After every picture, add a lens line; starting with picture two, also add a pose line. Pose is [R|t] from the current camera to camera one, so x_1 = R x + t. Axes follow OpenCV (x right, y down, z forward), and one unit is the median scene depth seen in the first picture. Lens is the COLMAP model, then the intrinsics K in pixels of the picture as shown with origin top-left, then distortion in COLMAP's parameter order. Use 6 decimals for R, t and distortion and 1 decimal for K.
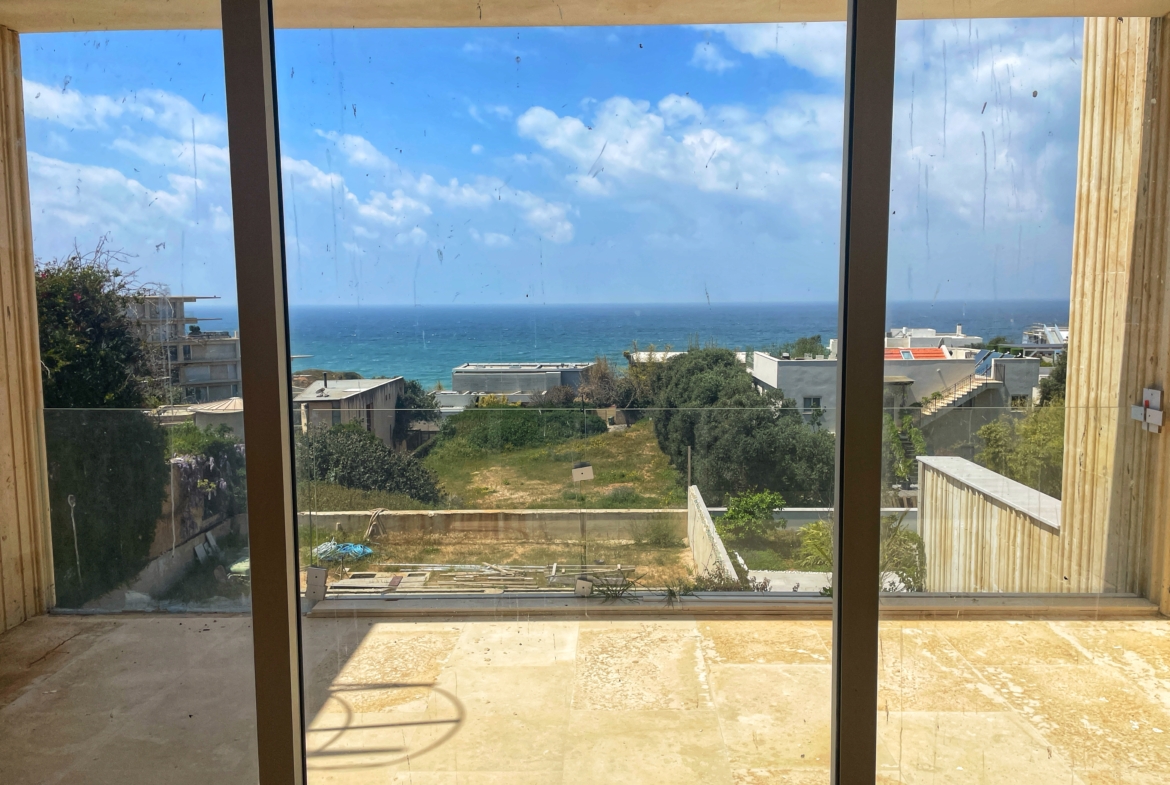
lens RADIAL K [[864.2, 0, 585.0], [0, 864.2, 392.5], [0, 0, 1]] dist [0.069522, -0.003498]
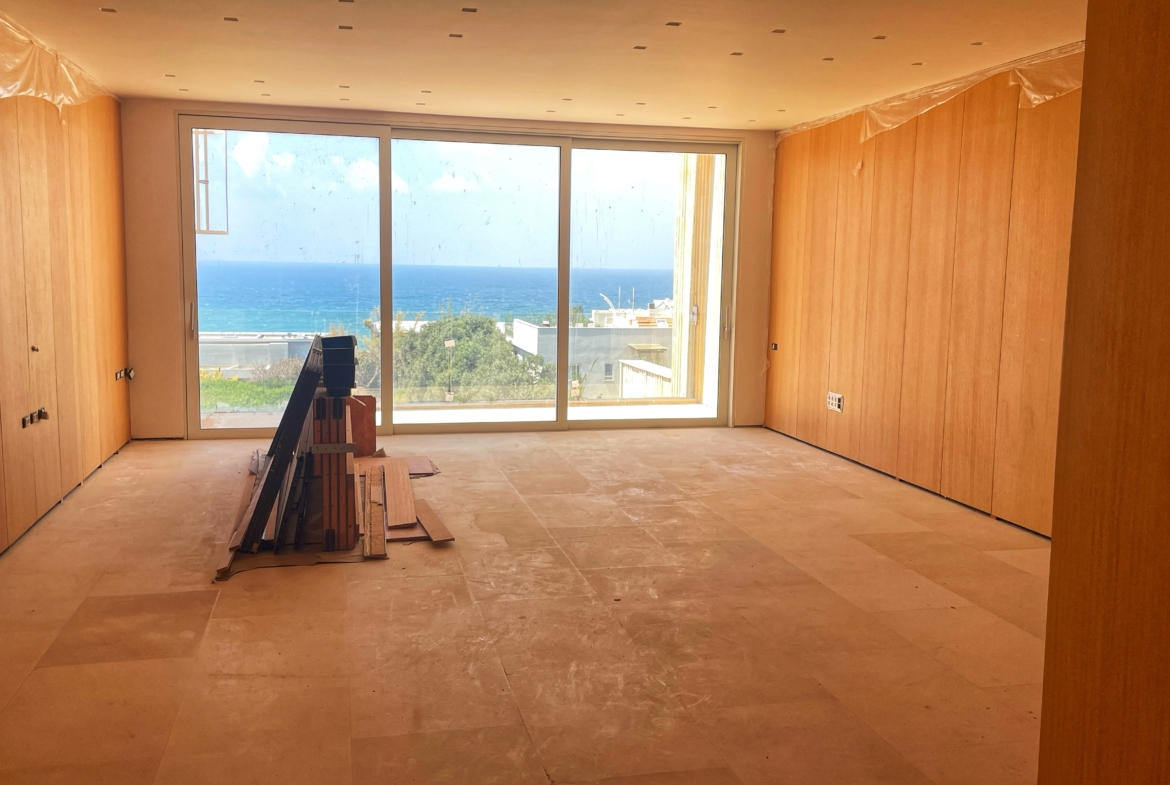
lens RADIAL K [[1037.2, 0, 584.8], [0, 1037.2, 380.4], [0, 0, 1]] dist [0.069997, -0.011711]
pose [[0.965182, -0.000291, 0.261580, -0.055443], [-0.001161, 0.999985, 0.005395, 0.026763], [-0.261578, -0.005511, 0.965167, -0.242190]]
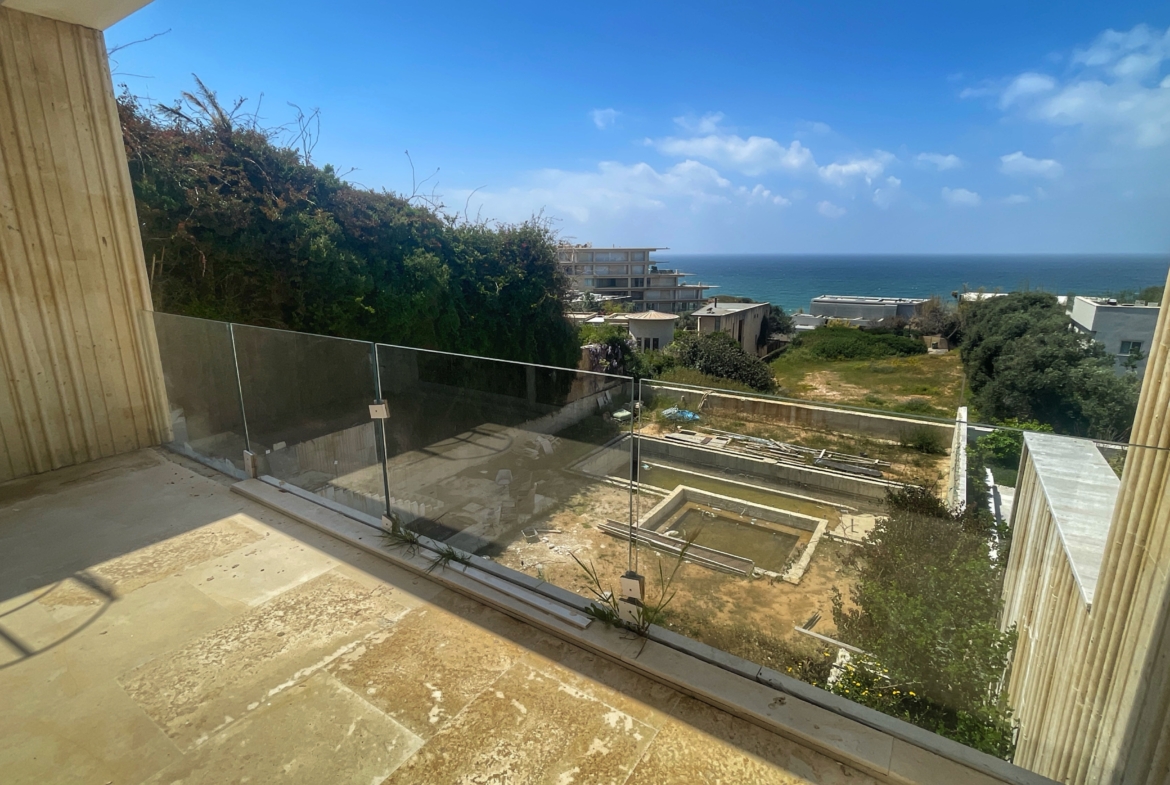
lens RADIAL K [[551.3, 0, 585.0], [0, 551.3, 392.5], [0, 0, 1]] dist [-0.000516, -0.000473]
pose [[0.847441, 0.134715, -0.513513, 0.069691], [-0.058191, 0.985011, 0.162378, -0.005471], [0.527691, -0.107724, 0.842578, 0.085872]]
